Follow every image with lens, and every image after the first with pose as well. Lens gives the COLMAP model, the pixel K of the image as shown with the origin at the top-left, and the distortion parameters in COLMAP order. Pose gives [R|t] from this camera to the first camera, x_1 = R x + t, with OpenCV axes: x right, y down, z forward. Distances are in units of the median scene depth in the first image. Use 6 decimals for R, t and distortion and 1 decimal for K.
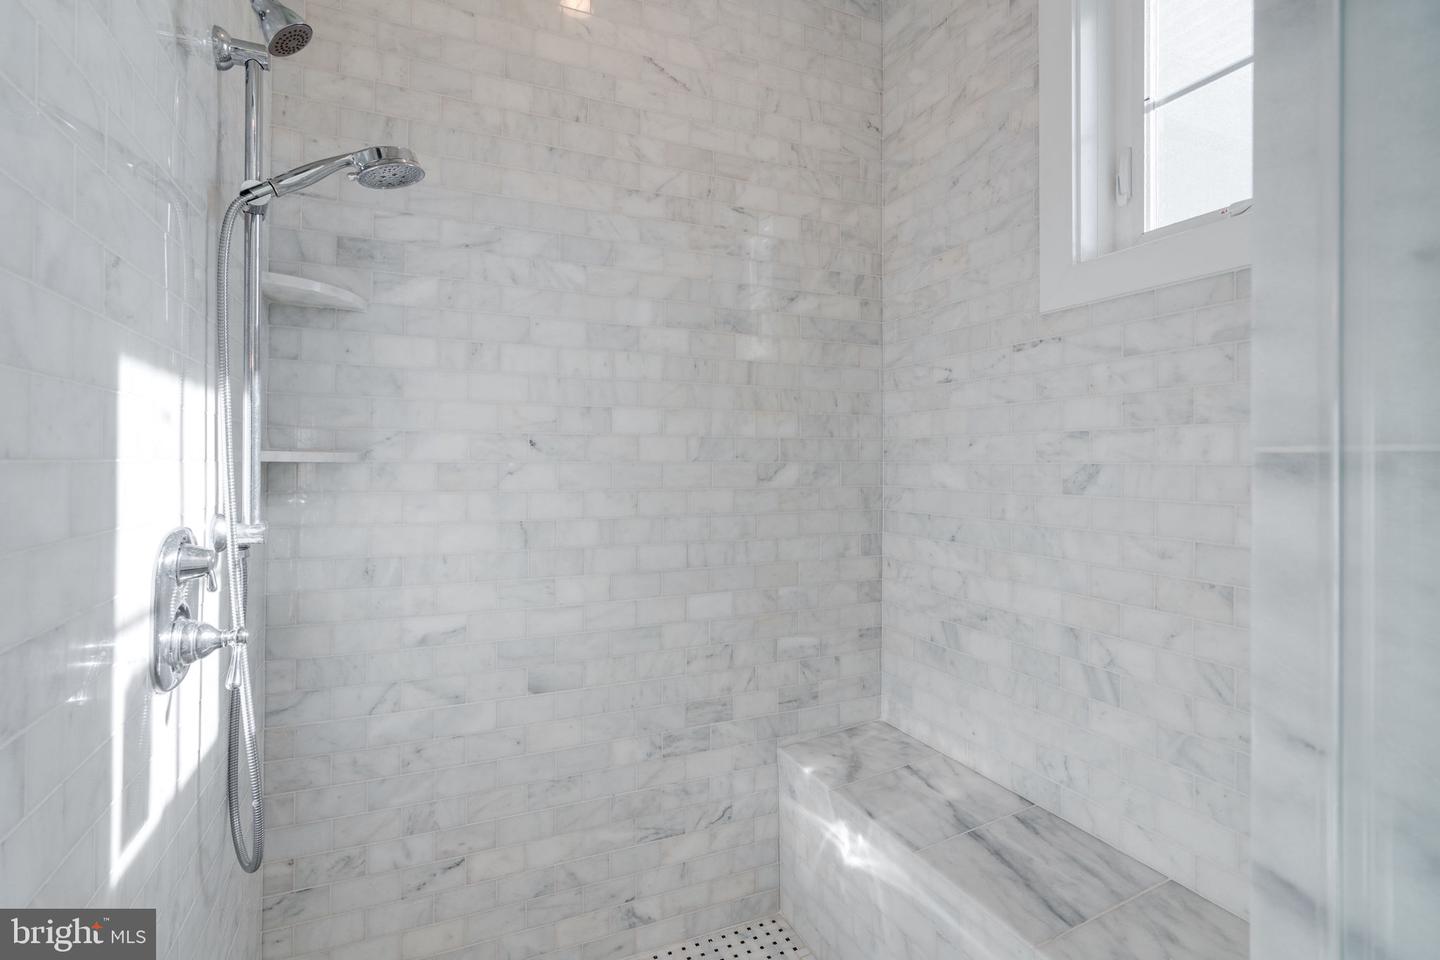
lens RADIAL K [[672.3, 0, 714.8], [0, 672.3, 467.8], [0, 0, 1]] dist [-0.007911, 0.001255]
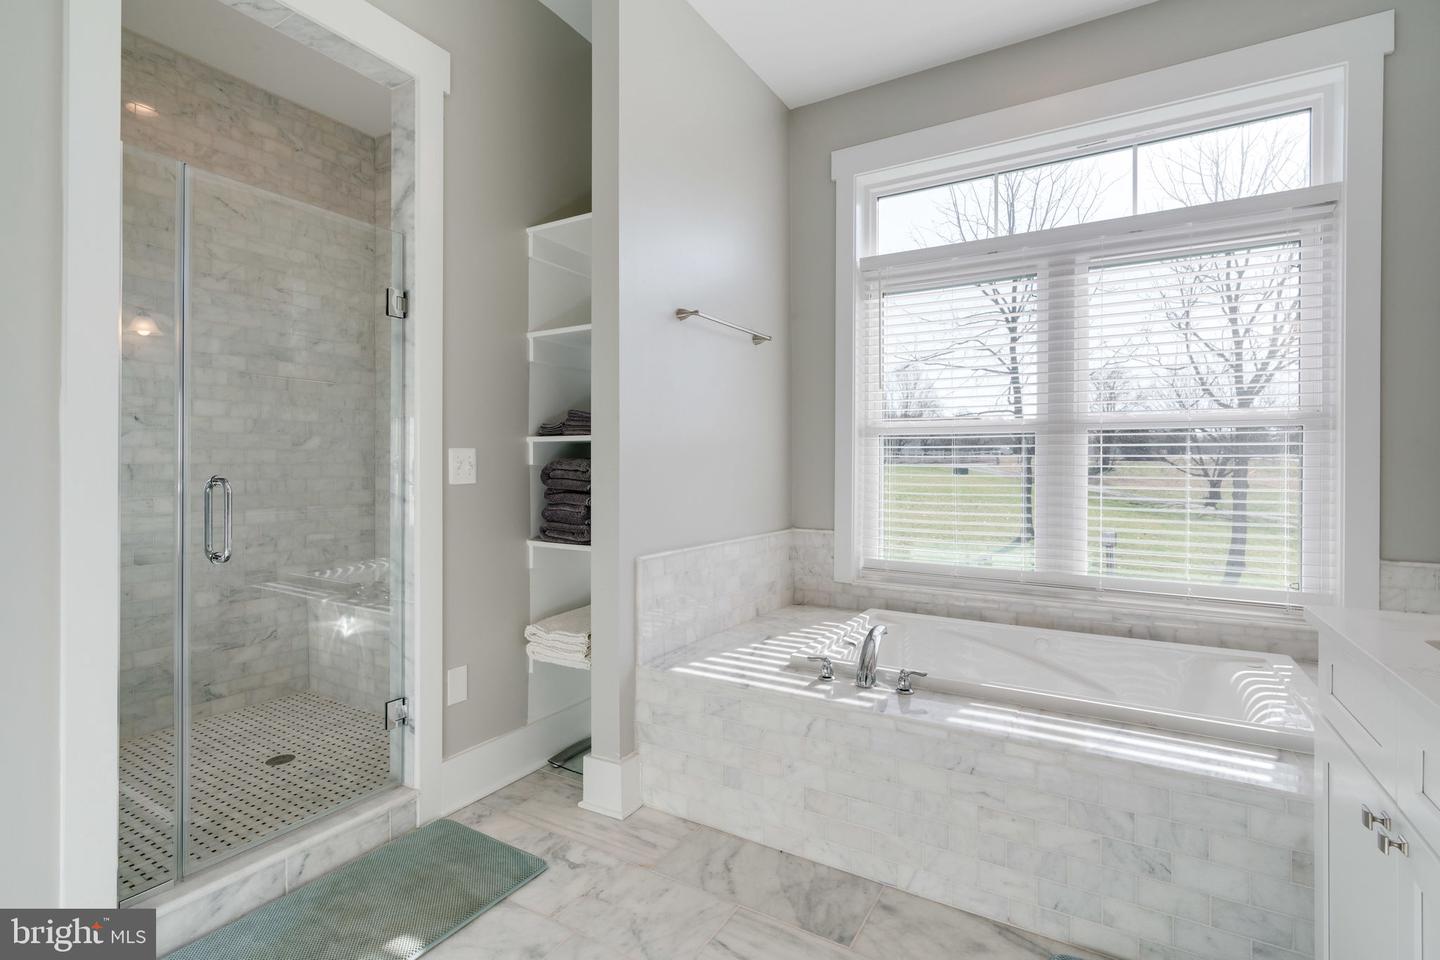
lens RADIAL K [[672.3, 0, 714.8], [0, 672.3, 467.8], [0, 0, 1]] dist [-0.007911, 0.001255]
pose [[0.820289, -0.003996, 0.571935, -0.034768], [0.004075, 0.999991, 0.001141, 0.082252], [-0.571935, 0.001395, 0.820298, -1.091124]]
